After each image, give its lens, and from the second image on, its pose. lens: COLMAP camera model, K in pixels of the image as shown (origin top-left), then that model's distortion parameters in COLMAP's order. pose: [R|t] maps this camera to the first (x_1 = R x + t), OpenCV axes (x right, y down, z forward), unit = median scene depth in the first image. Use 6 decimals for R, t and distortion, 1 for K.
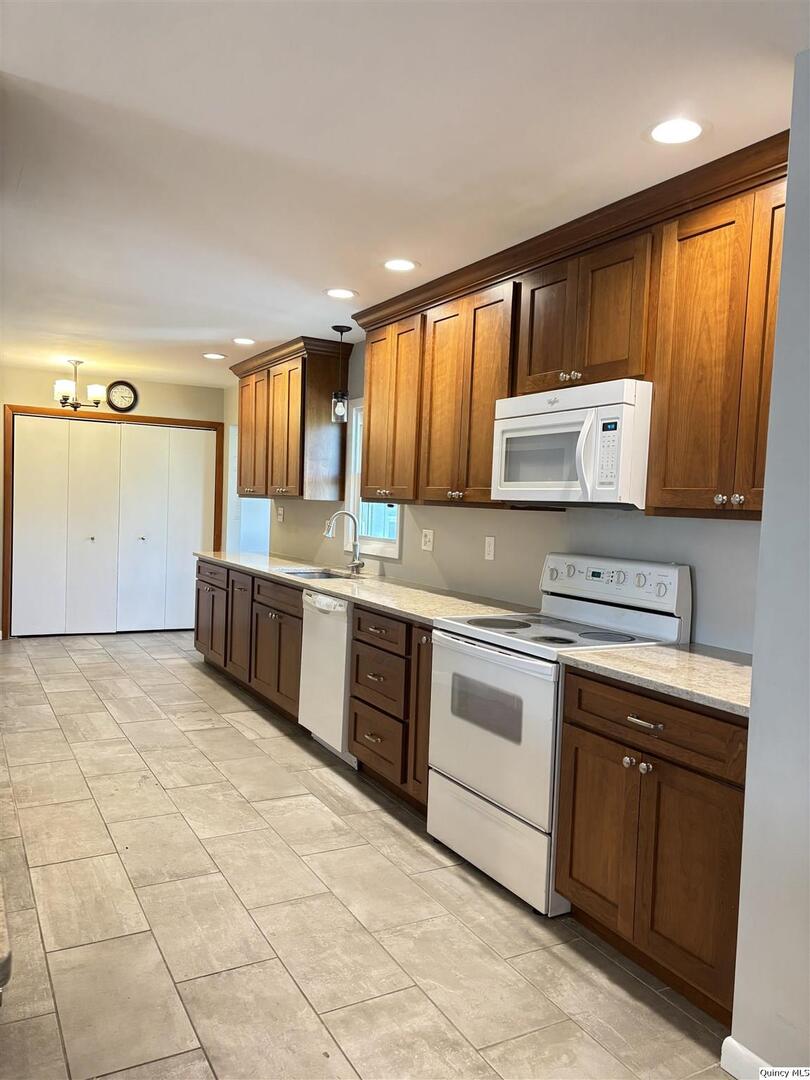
lens RADIAL K [[830.4, 0, 405.4], [0, 830.4, 546.6], [0, 0, 1]] dist [0.076658, -0.012290]
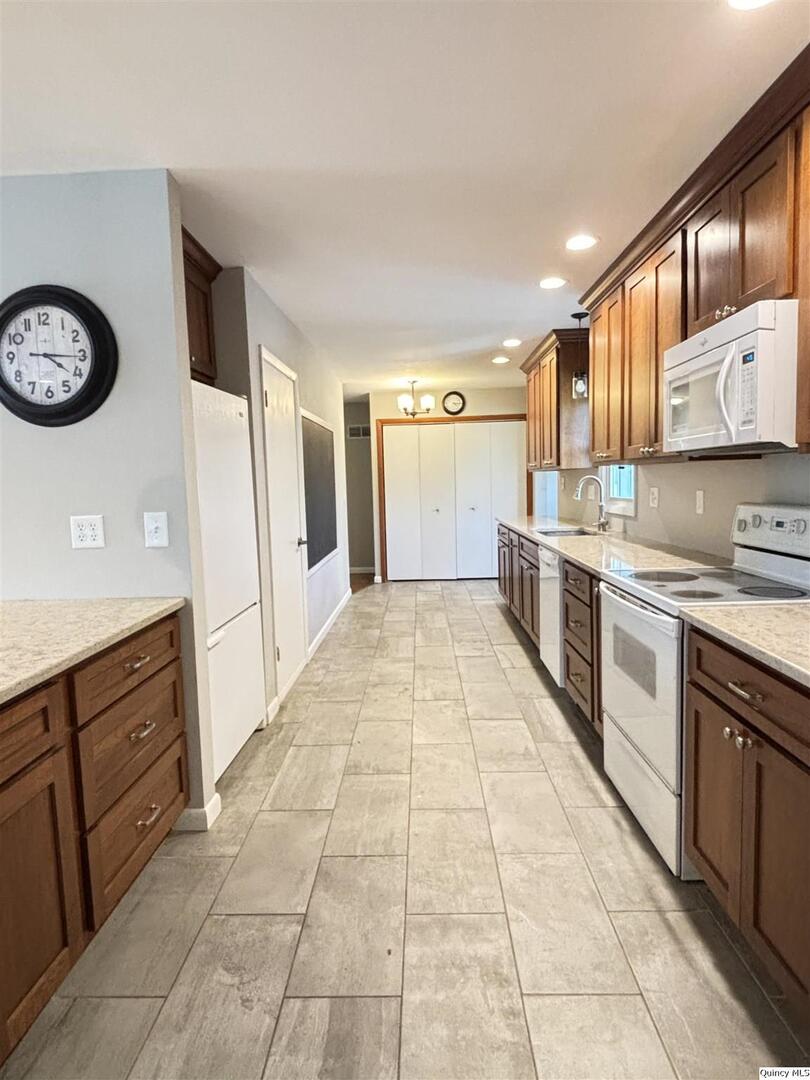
lens RADIAL K [[634.6, 0, 402.3], [0, 634.6, 532.8], [0, 0, 1]] dist [0.036628, -0.014327]
pose [[0.862960, -0.023046, -0.504746, 0.222661], [0.037433, 0.999130, 0.018380, 0.014131], [0.503883, -0.034755, 0.863072, 0.176673]]
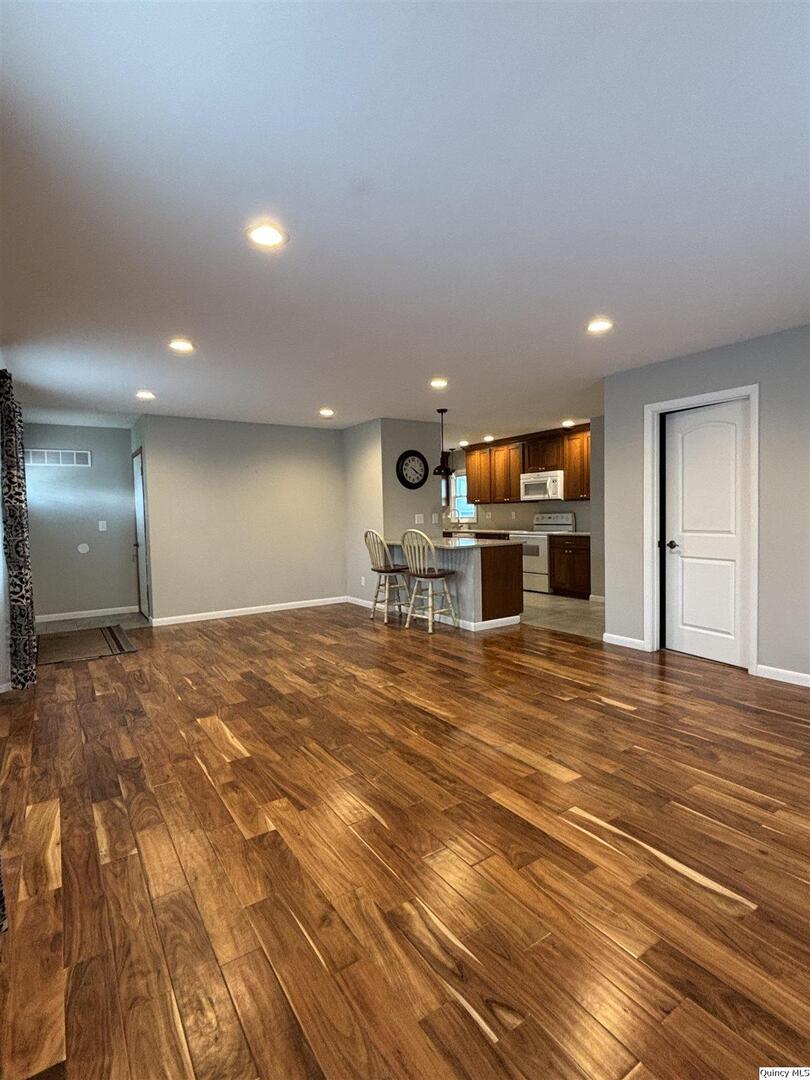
lens RADIAL K [[528.5, 0, 401.2], [0, 528.5, 544.2], [0, 0, 1]] dist [0.004729, 0.000118]
pose [[0.995283, -0.069097, 0.068097, -0.633197], [0.068630, 0.997600, 0.009174, 0.085455], [-0.068567, -0.004458, 0.997637, -1.405298]]
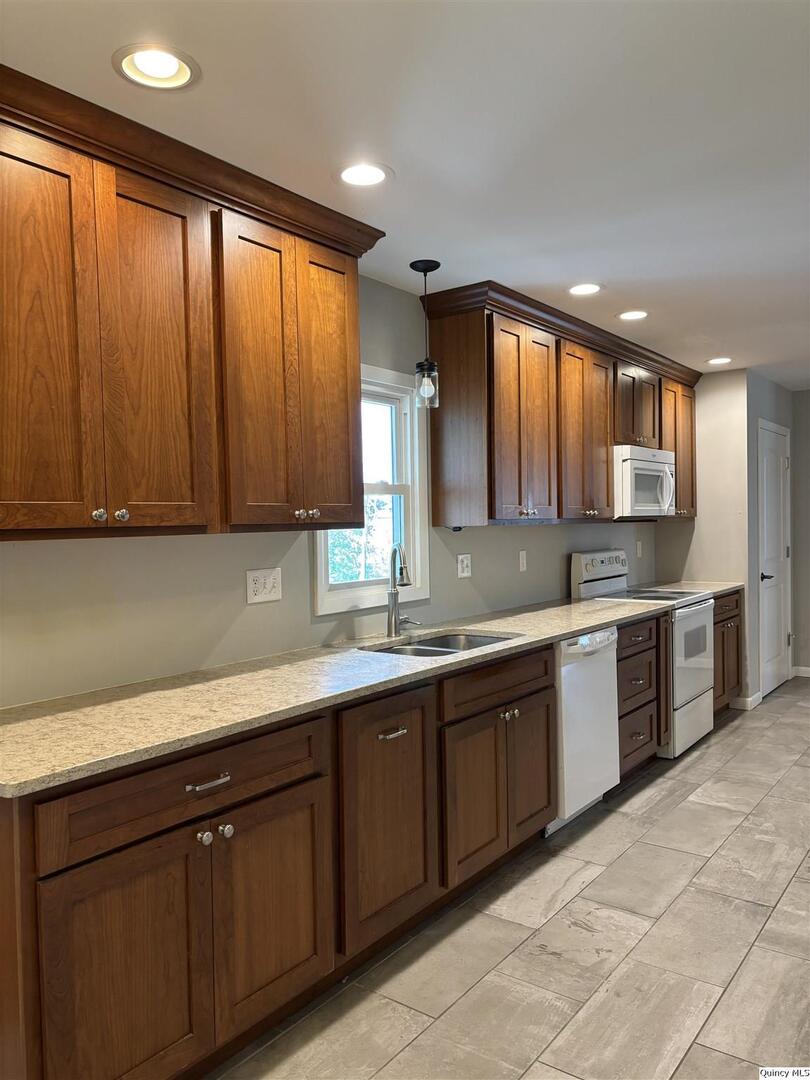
lens RADIAL K [[830.4, 0, 404.5], [0, 830.4, 547.2], [0, 0, 1]] dist [0.076658, -0.012290]
pose [[-0.432149, -0.066424, 0.899353, -1.012172], [0.040947, 0.994810, 0.093150, -0.153869], [-0.900872, 0.077081, -0.427186, 1.977982]]
